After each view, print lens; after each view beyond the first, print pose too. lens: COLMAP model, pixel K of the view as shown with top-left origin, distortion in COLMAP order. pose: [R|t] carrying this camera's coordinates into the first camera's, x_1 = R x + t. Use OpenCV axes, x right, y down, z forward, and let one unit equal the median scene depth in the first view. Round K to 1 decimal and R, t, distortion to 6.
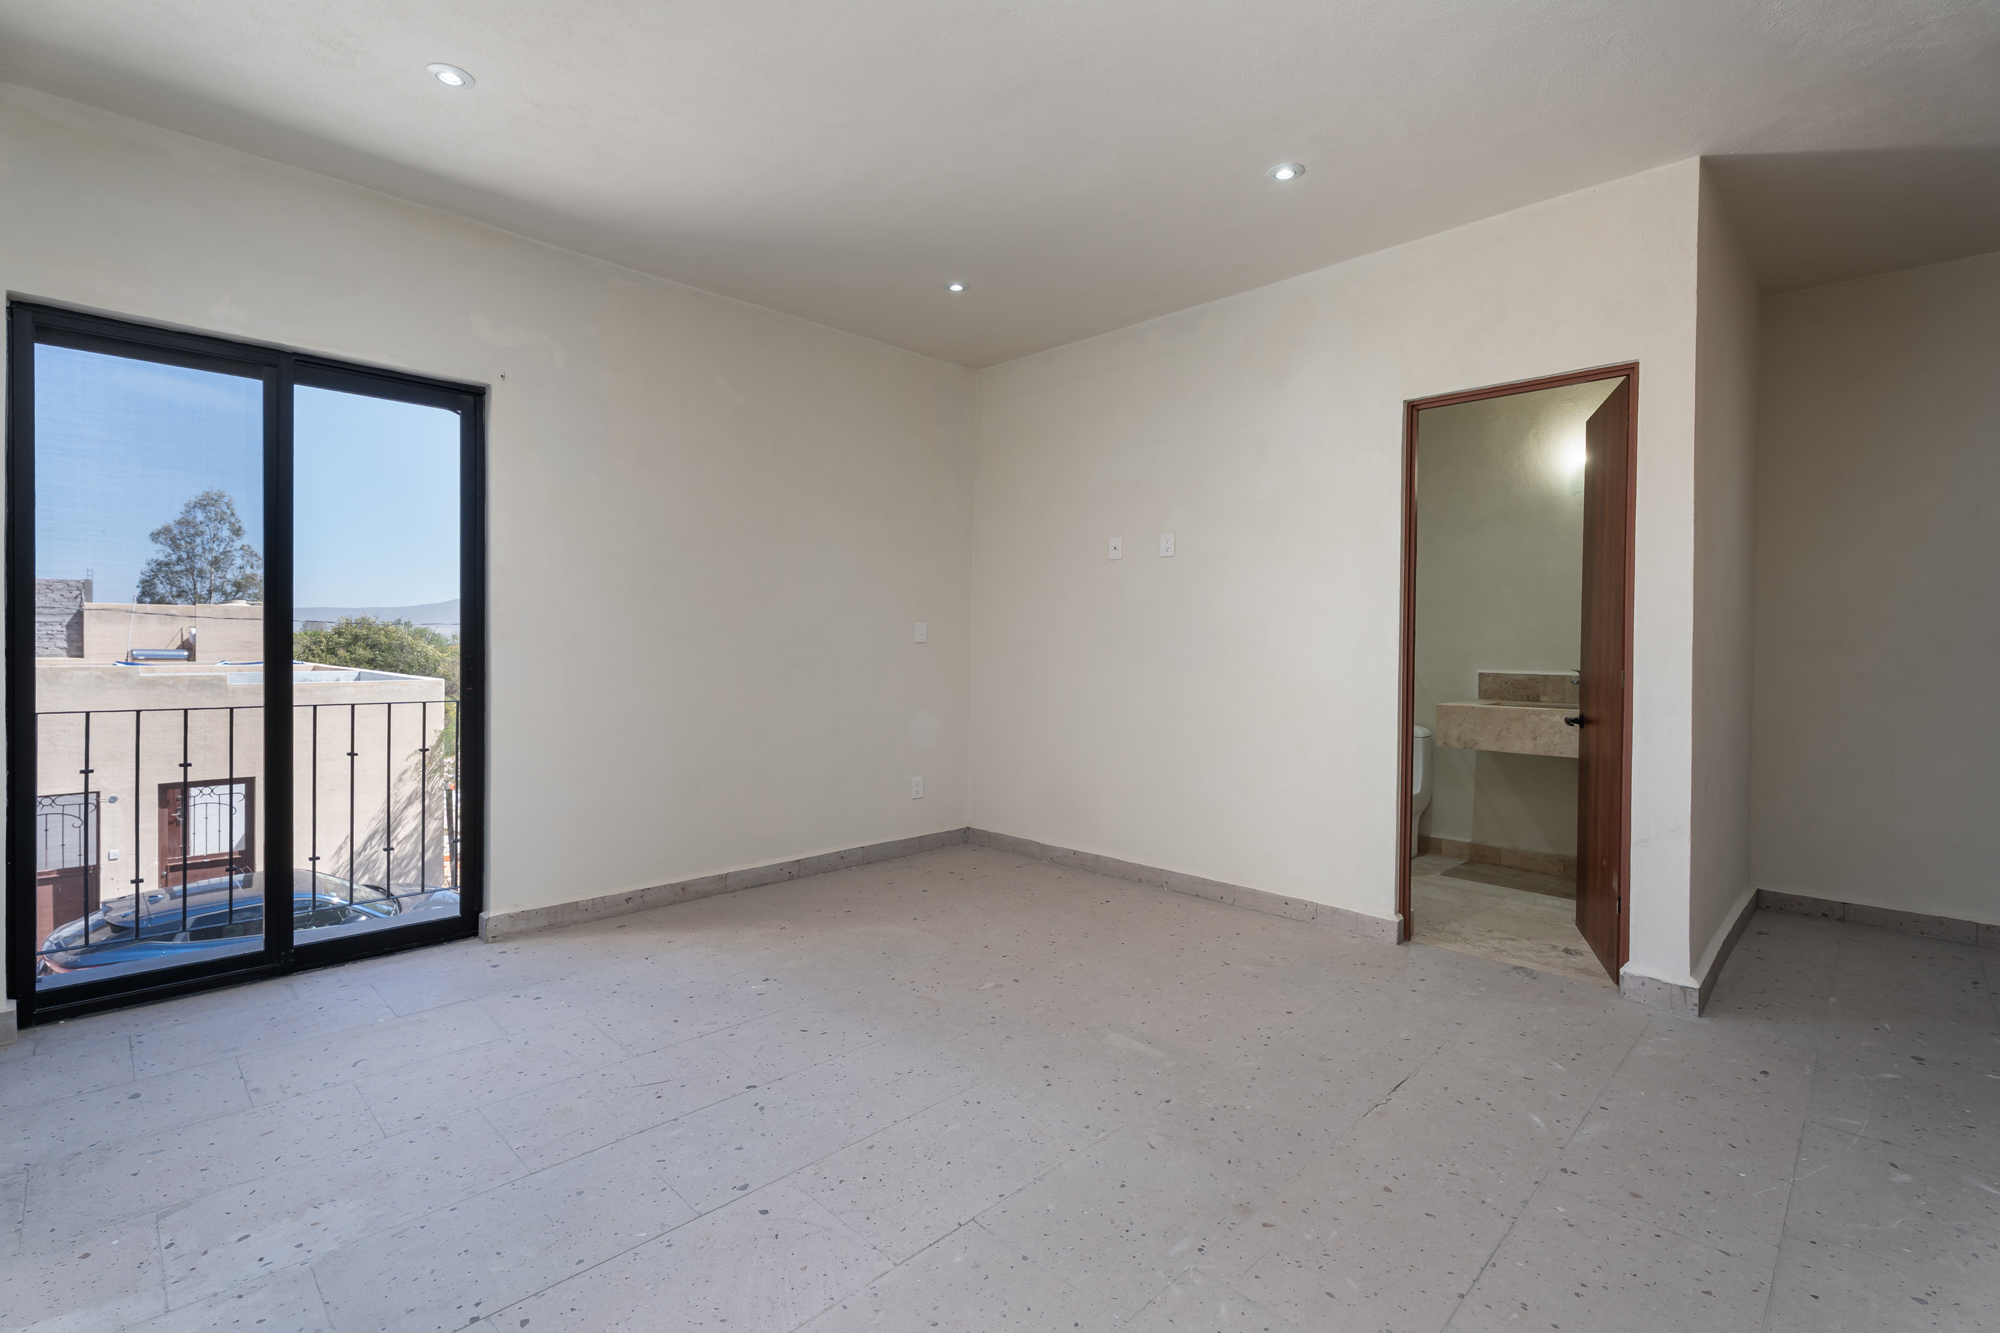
lens RADIAL K [[889.8, 0, 1000.9], [0, 889.8, 657.6], [0, 0, 1]] dist [0.004756, 0.000556]
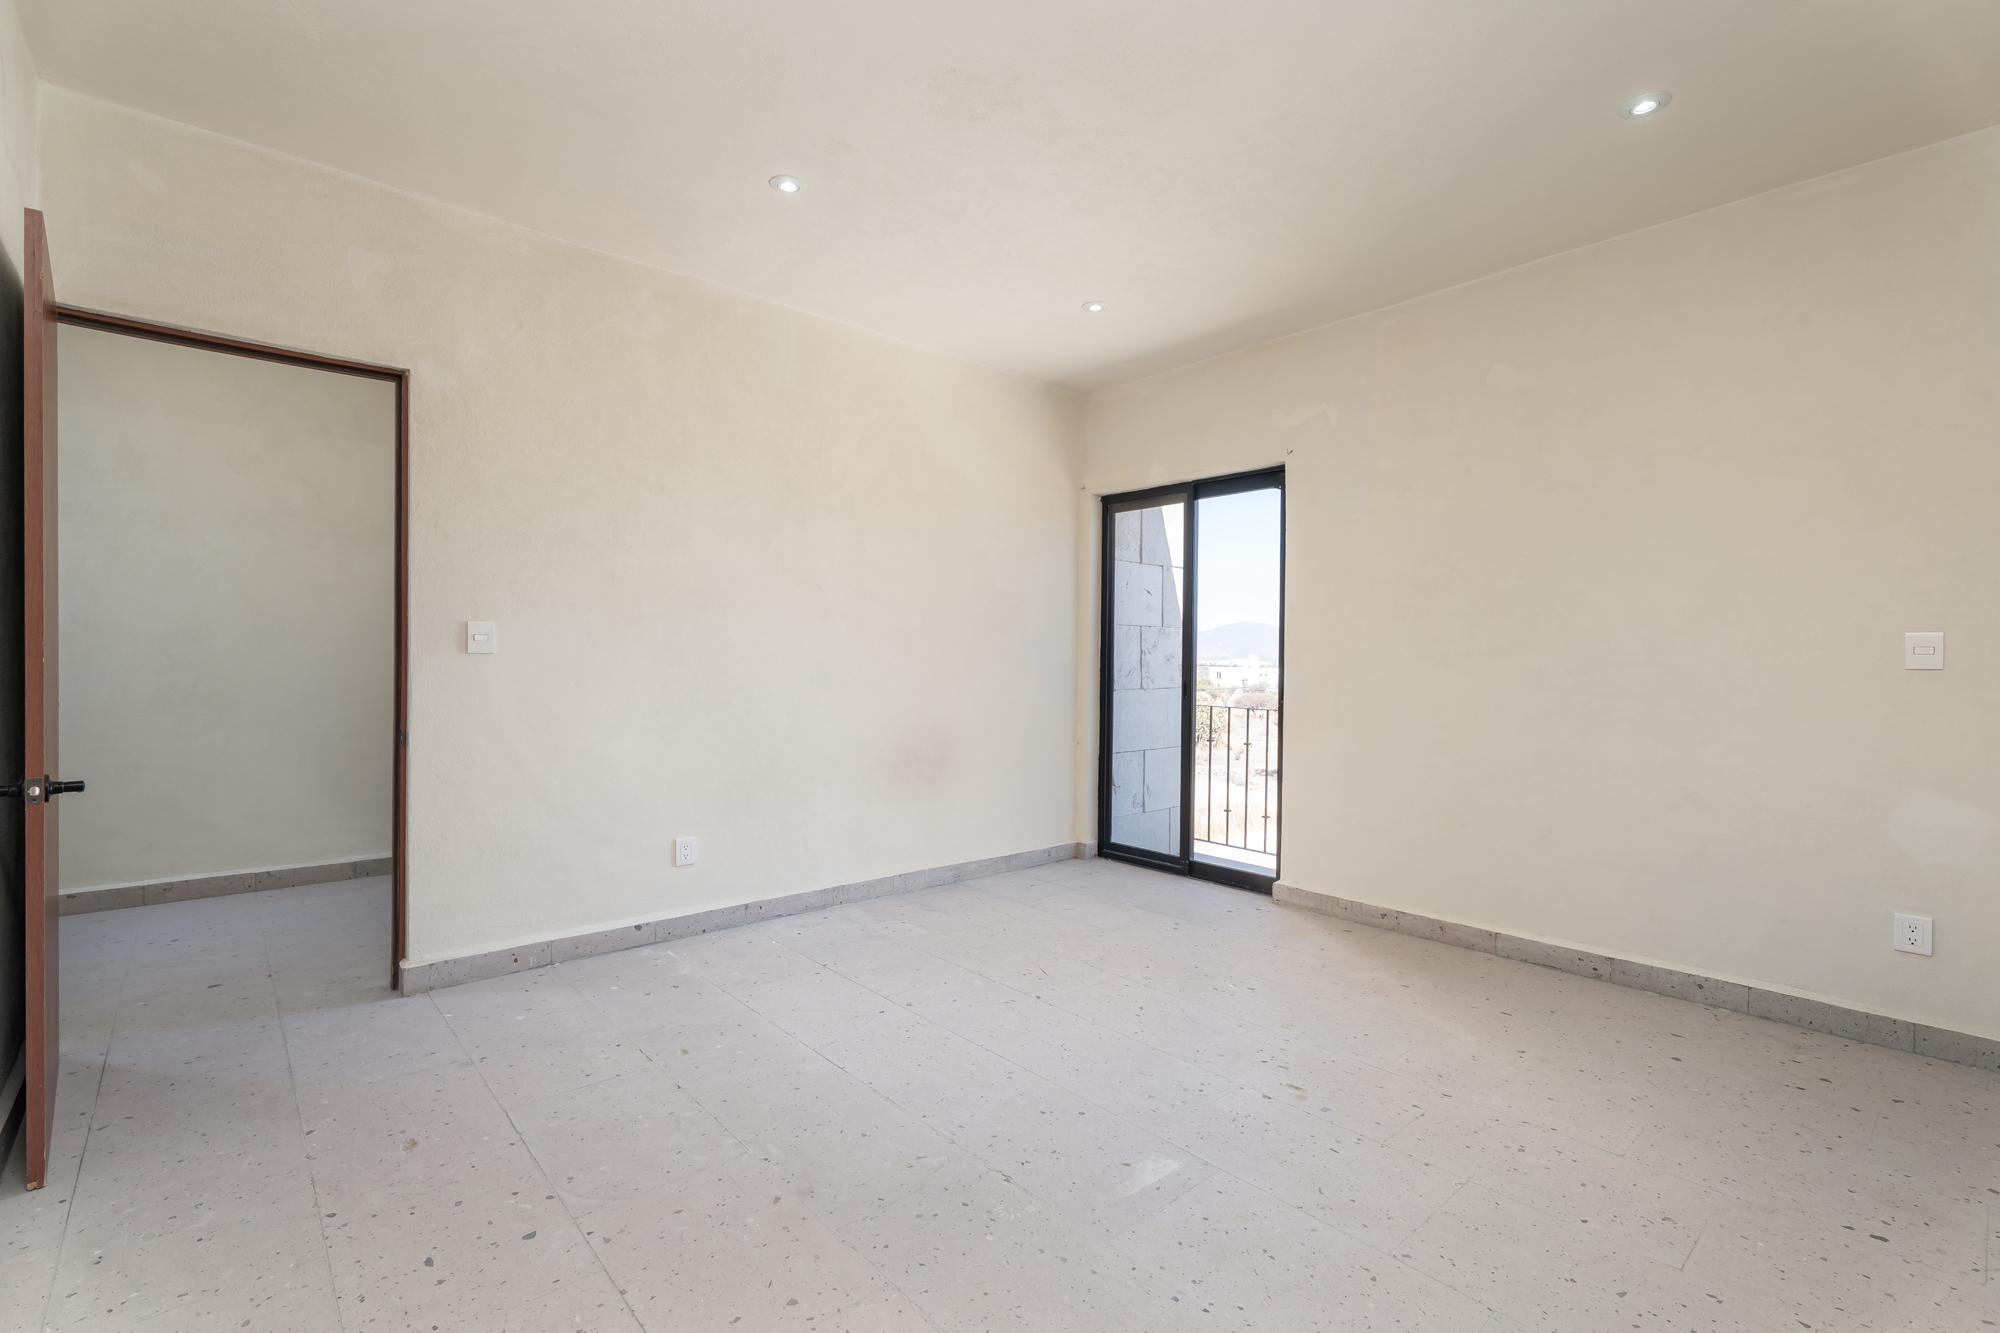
lens RADIAL K [[889.8, 0, 1016.4], [0, 889.8, 673.0], [0, 0, 1]] dist [0.004756, 0.000556]
pose [[-0.040058, 0.004852, -0.999186, 0.654573], [-0.028300, 0.999582, 0.005989, -0.002582], [0.998797, 0.028517, -0.039904, 0.637138]]
